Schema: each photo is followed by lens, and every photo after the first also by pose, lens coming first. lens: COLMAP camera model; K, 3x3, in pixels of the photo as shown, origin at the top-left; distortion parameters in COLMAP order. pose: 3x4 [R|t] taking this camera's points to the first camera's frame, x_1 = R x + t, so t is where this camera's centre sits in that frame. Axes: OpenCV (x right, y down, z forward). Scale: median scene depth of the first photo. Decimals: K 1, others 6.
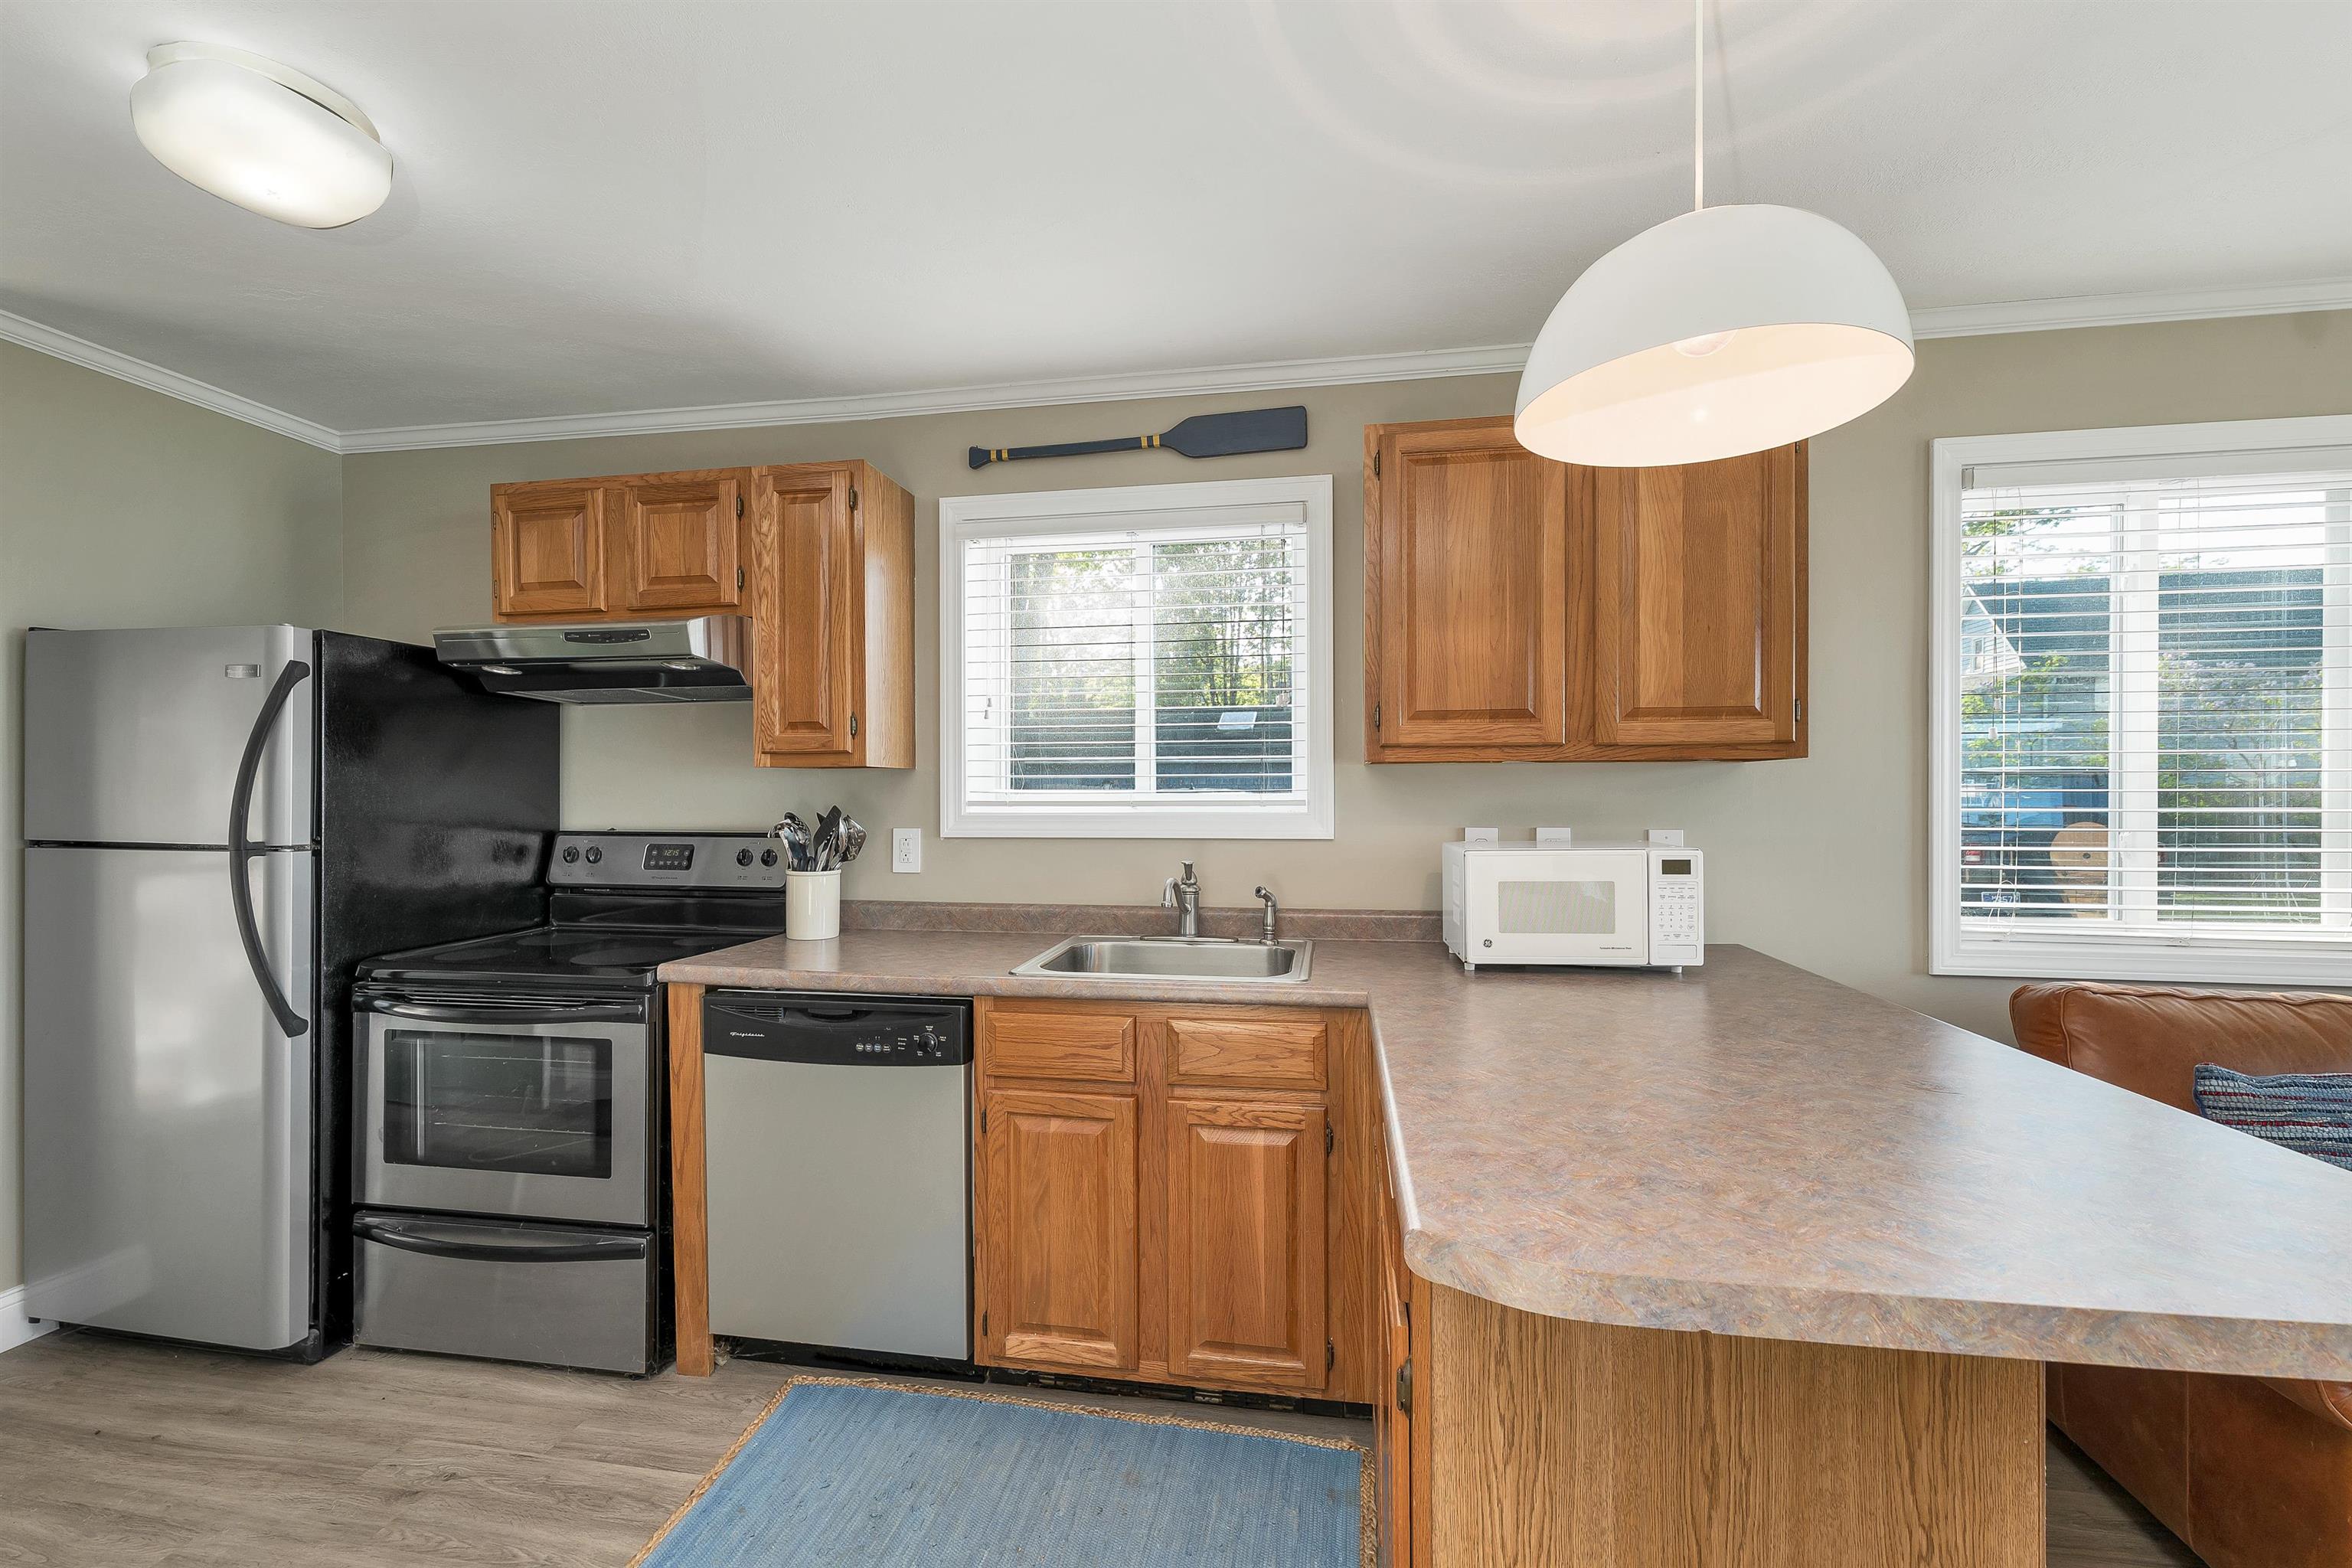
lens RADIAL K [[983.2, 0, 1073.1], [0, 983.2, 796.1], [0, 0, 1]] dist [0.002523, -0.000014]
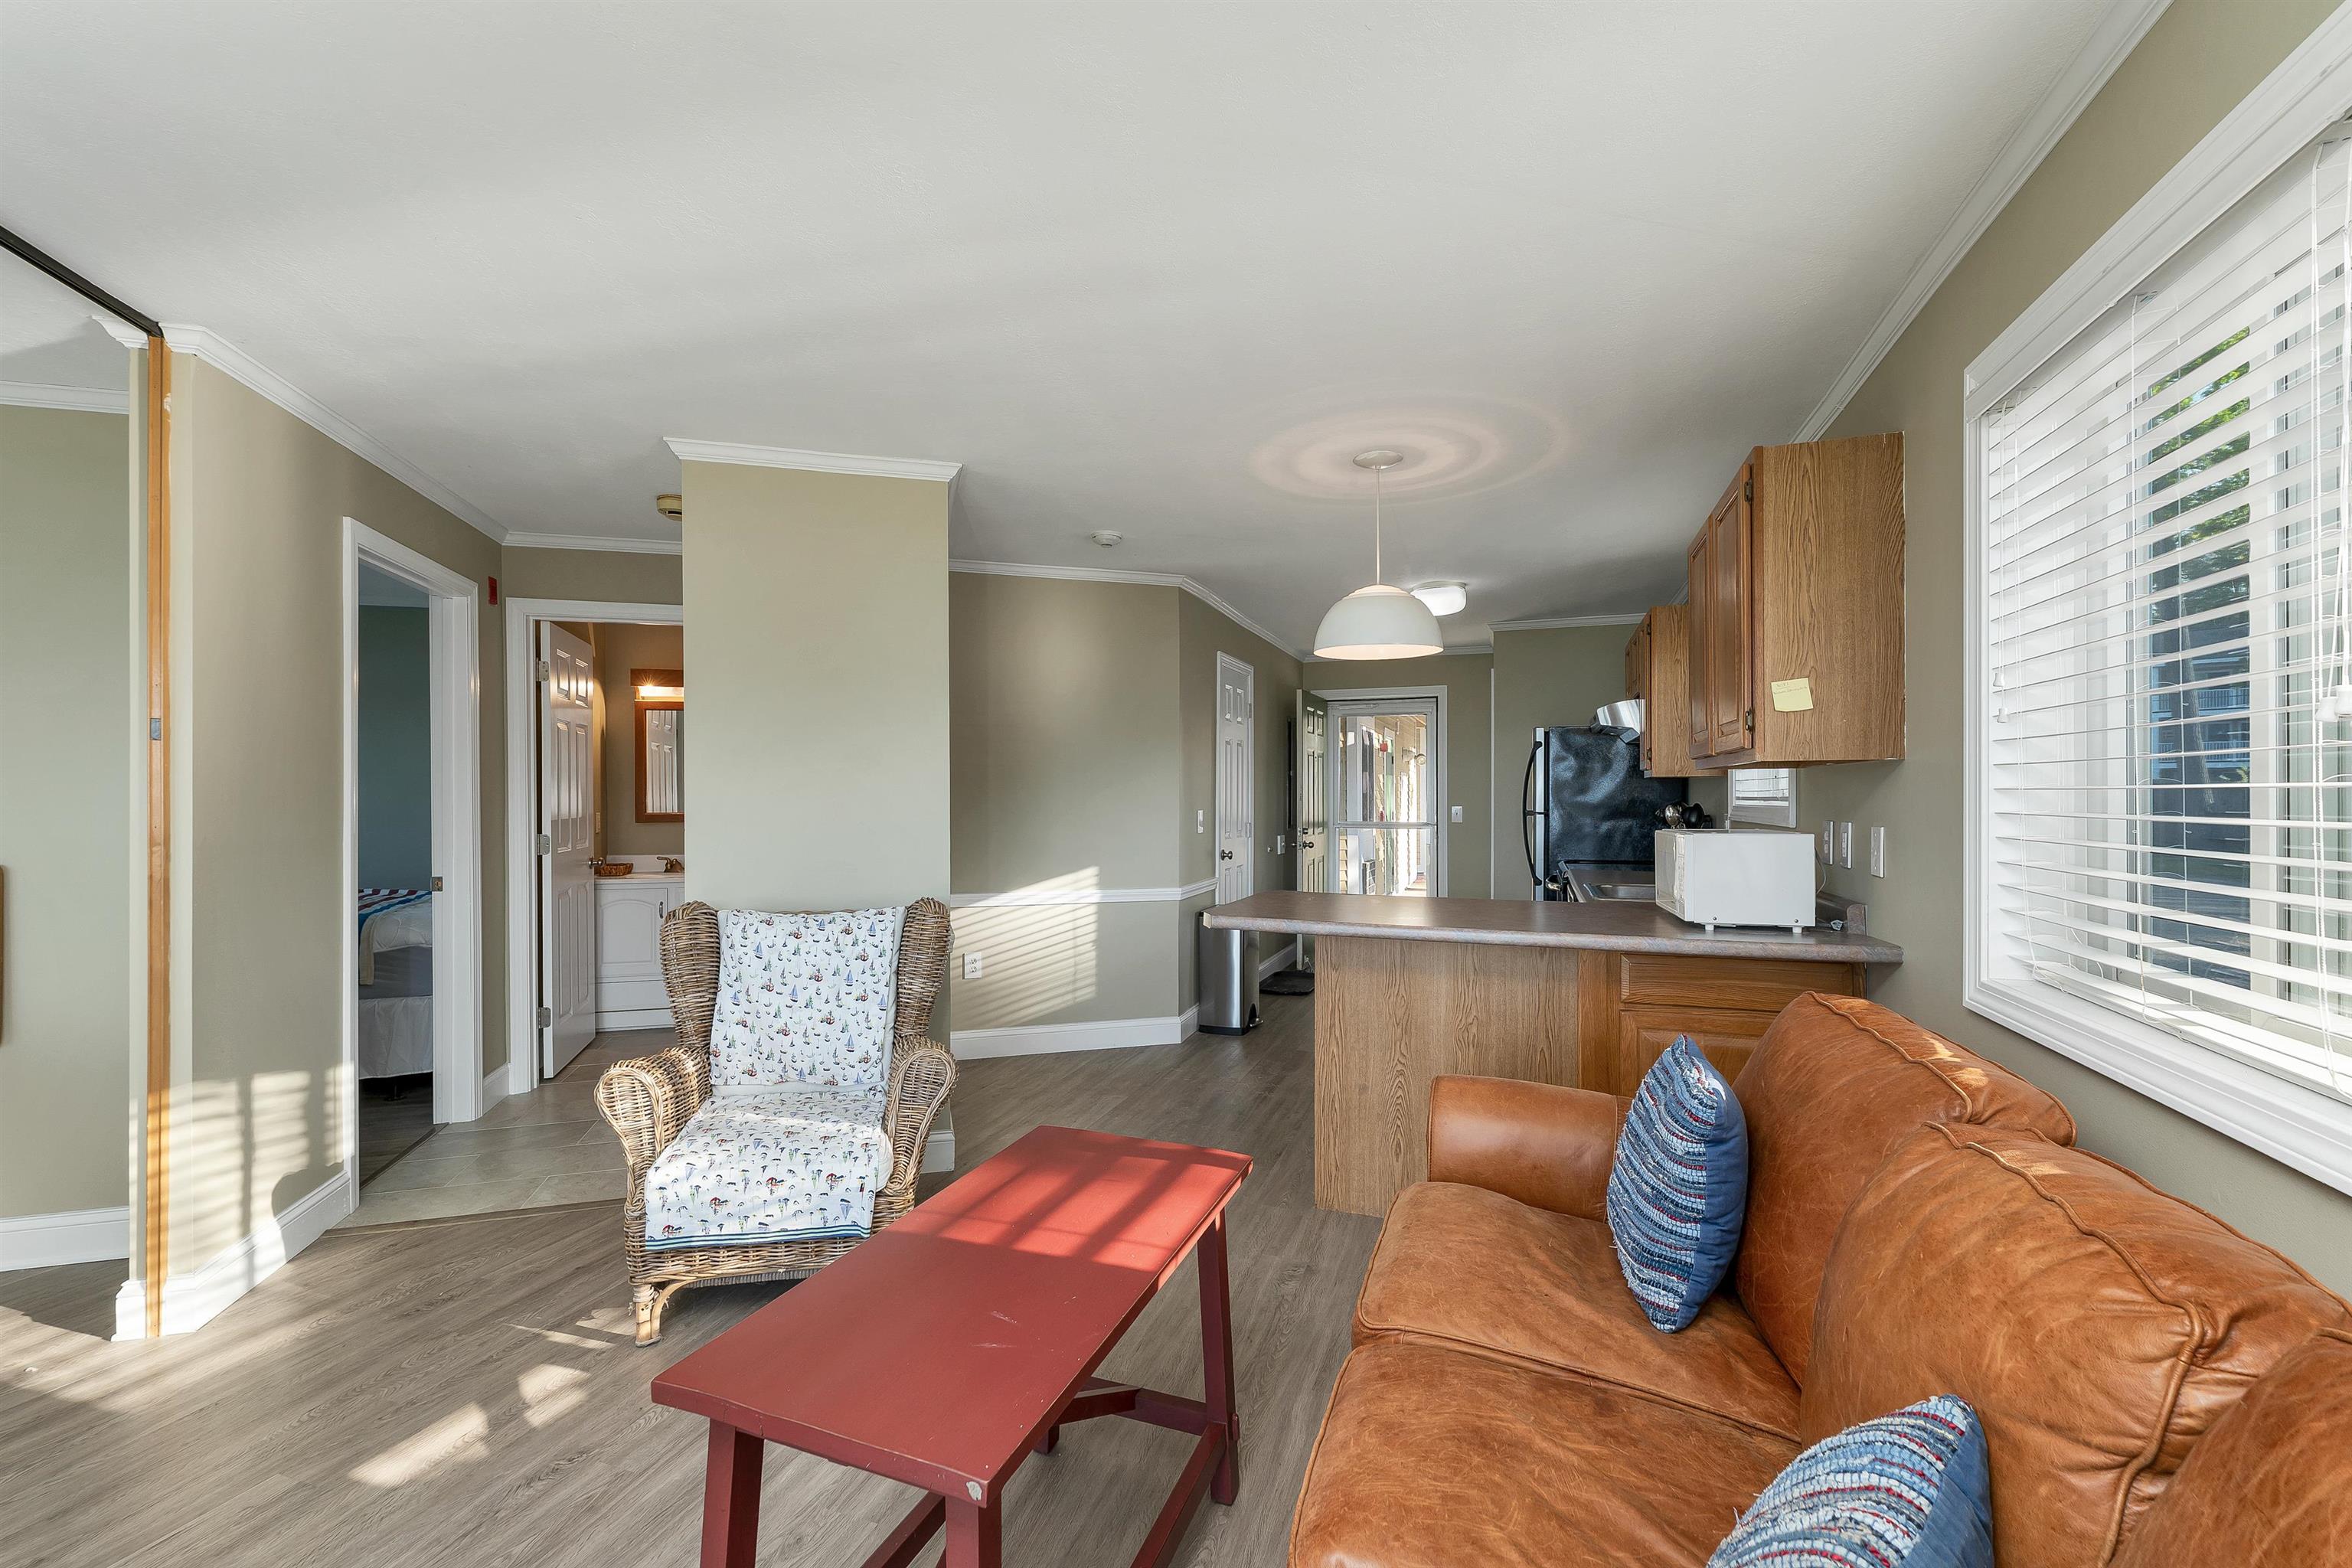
lens RADIAL K [[983.2, 0, 1187.6], [0, 983.2, 795.3], [0, 0, 1]] dist [0.002523, -0.000014]
pose [[-0.164466, 0.004120, -0.986374, 1.899533], [-0.002370, 0.999987, 0.004572, -0.002934], [0.986380, 0.003089, -0.164455, 0.513206]]
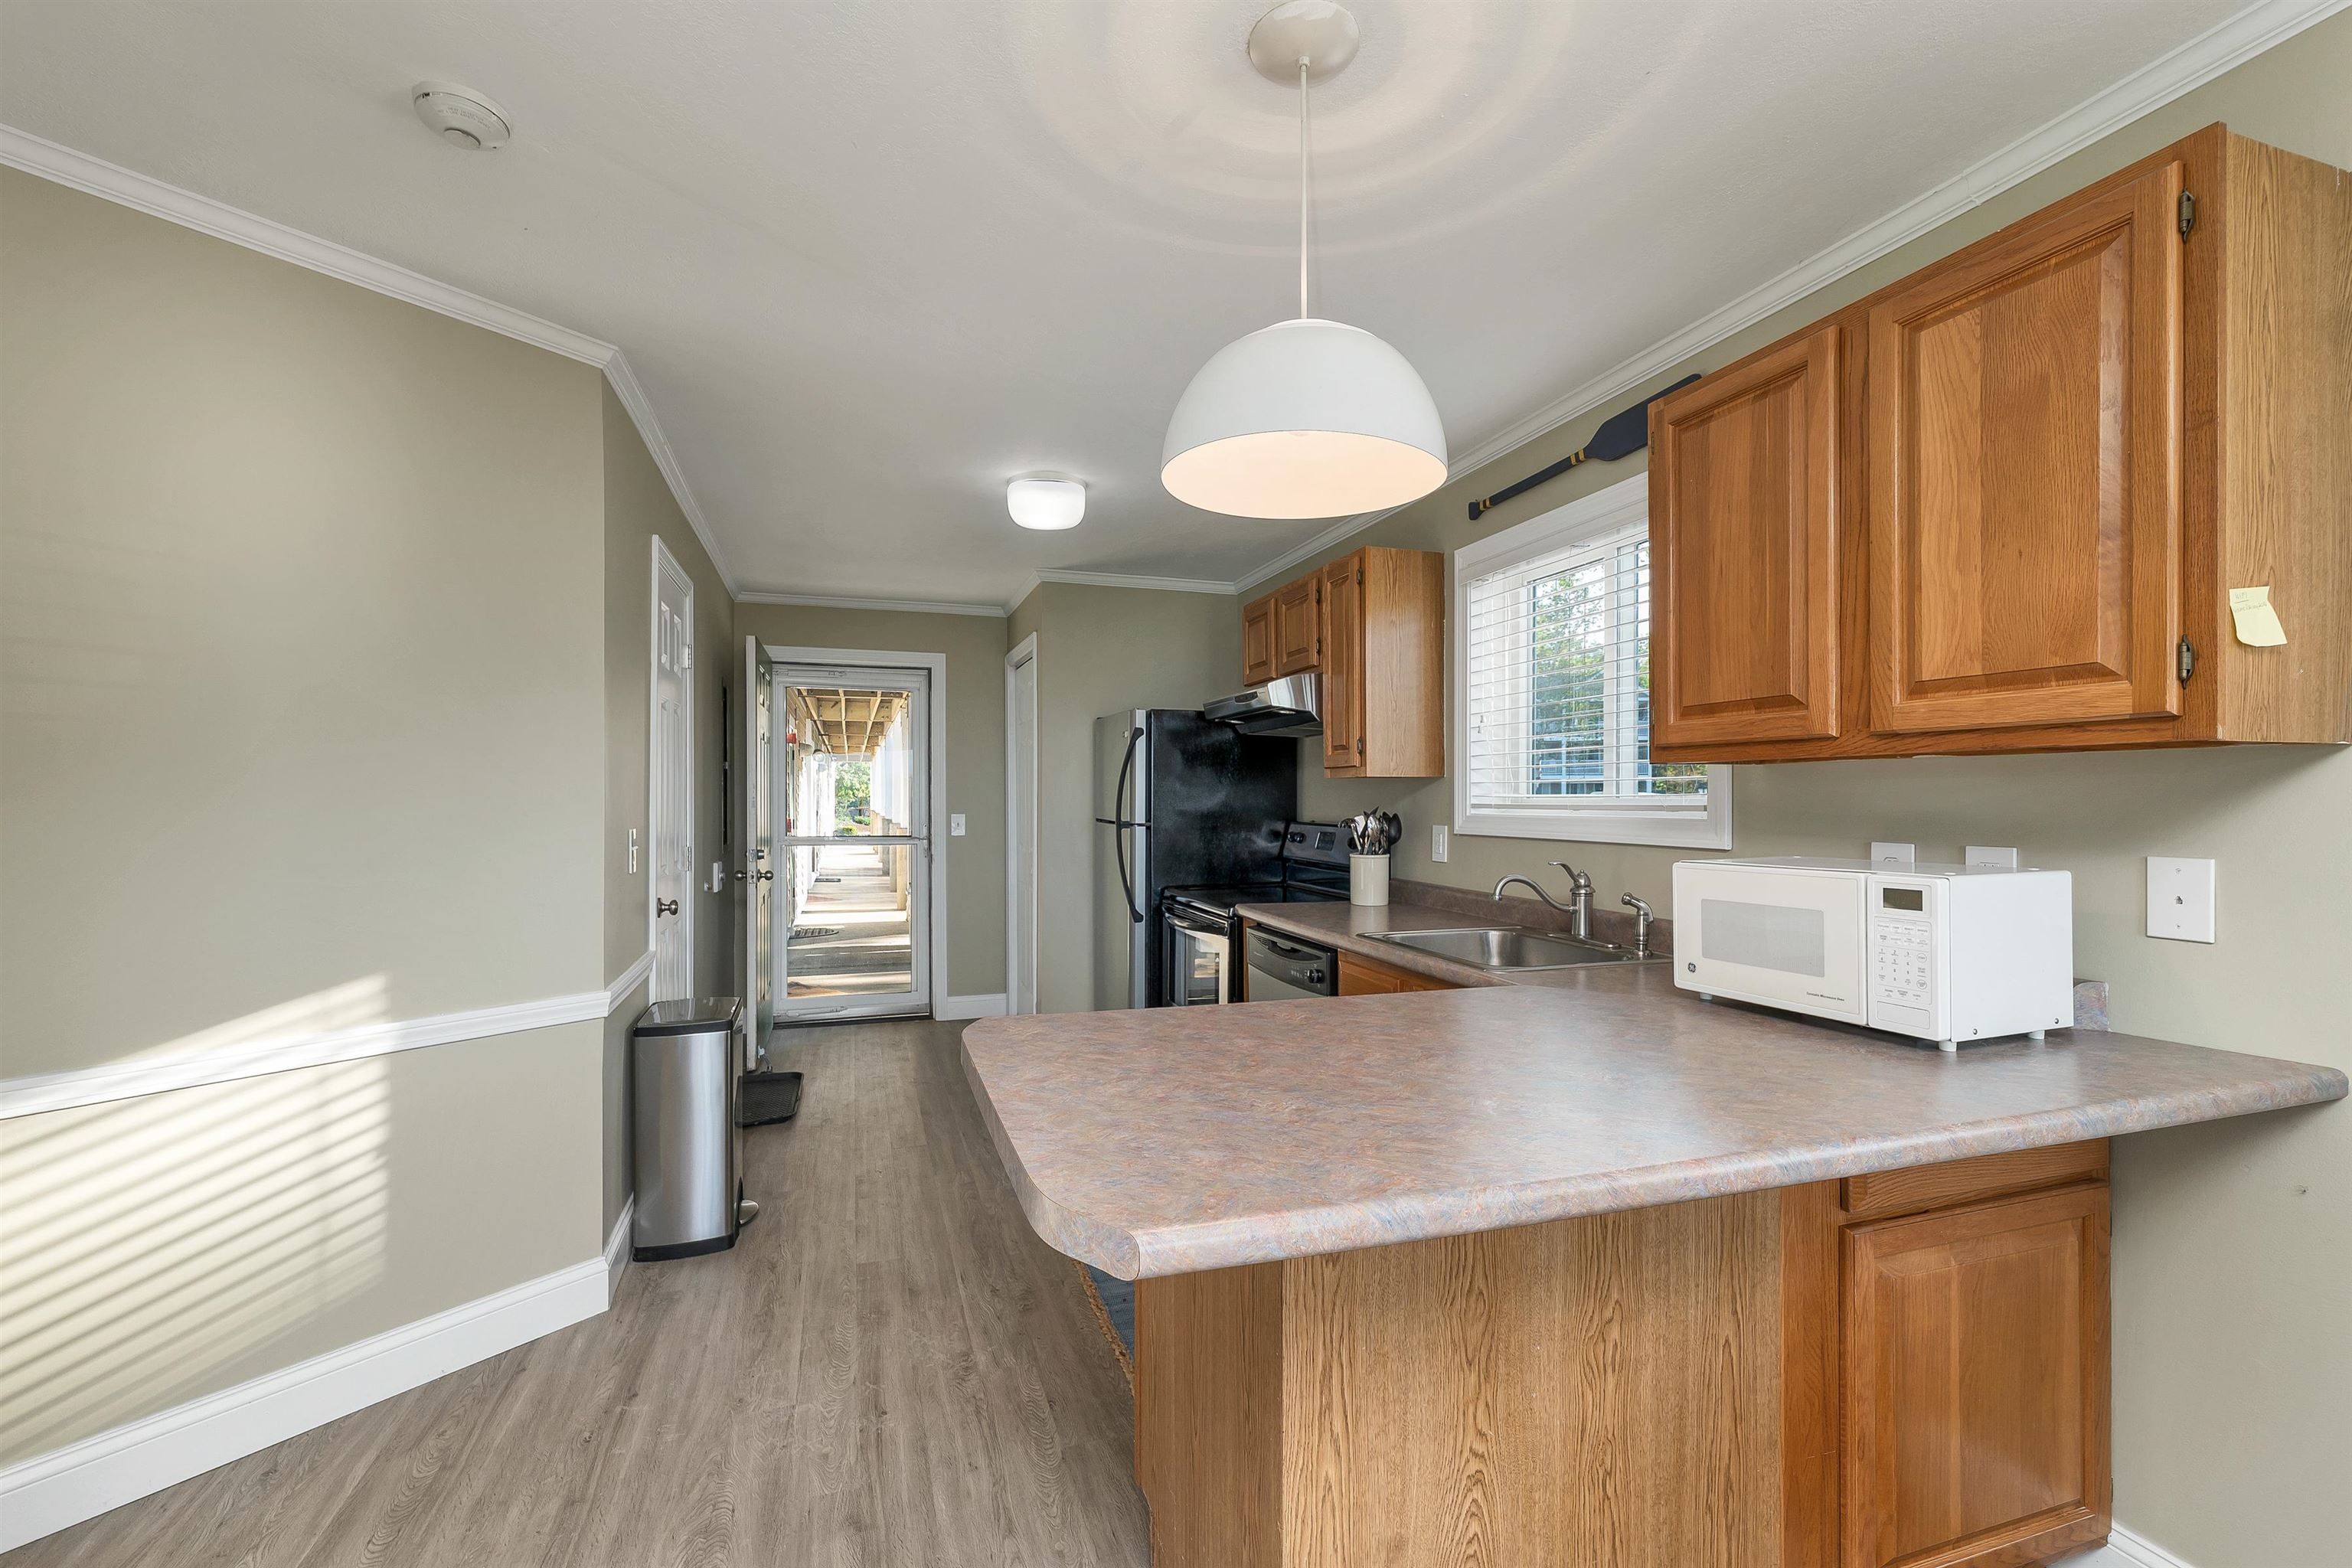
lens RADIAL K [[983.2, 0, 1184.5], [0, 983.2, 802.3], [0, 0, 1]] dist [0.002523, -0.000014]
pose [[0.473283, 0.007270, -0.880881, 0.932219], [-0.006393, 0.999968, 0.004817, -0.000207], [0.880887, 0.003351, 0.473314, 0.171430]]
